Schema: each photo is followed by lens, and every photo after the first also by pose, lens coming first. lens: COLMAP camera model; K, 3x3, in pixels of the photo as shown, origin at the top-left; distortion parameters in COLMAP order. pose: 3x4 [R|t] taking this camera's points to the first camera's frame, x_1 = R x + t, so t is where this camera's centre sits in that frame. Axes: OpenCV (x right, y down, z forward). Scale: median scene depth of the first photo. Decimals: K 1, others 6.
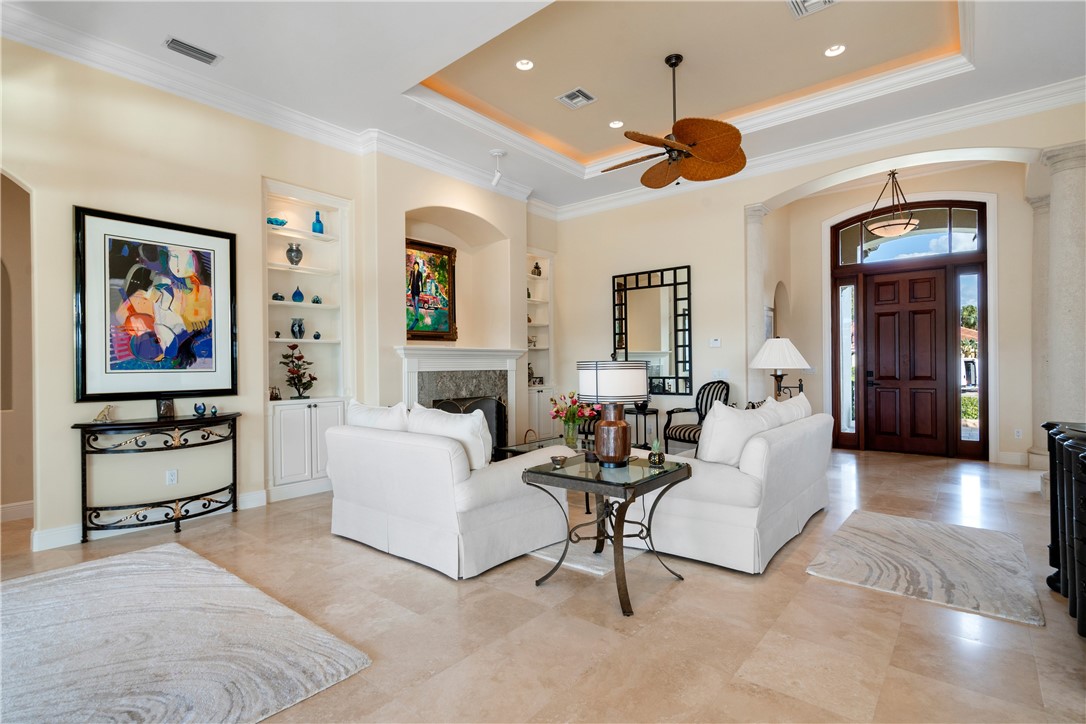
lens RADIAL K [[529.2, 0, 540.1], [0, 529.2, 360.9], [0, 0, 1]] dist [-0.003780, 0.000207]
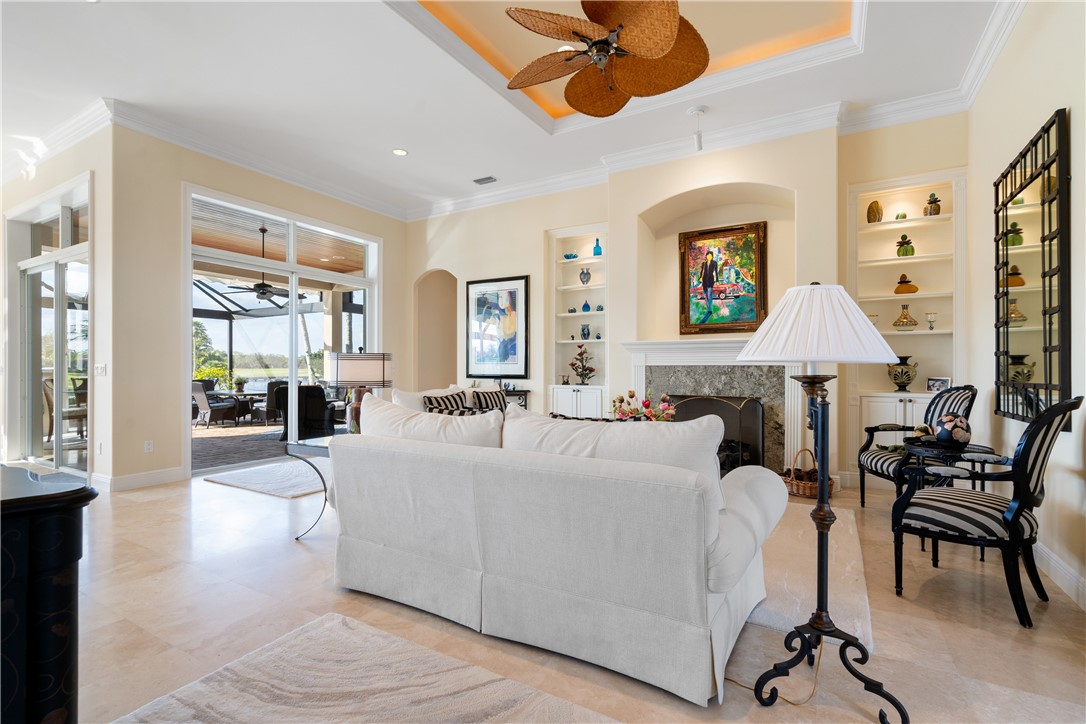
lens RADIAL K [[493.6, 0, 541.5], [0, 493.6, 367.2], [0, 0, 1]] dist [-0.003581, 0.001087]
pose [[0.165809, 0.009509, -0.986112, 0.734793], [0.004600, 0.999935, 0.010416, 0.013111], [0.986147, -0.006263, 0.165754, 0.681200]]
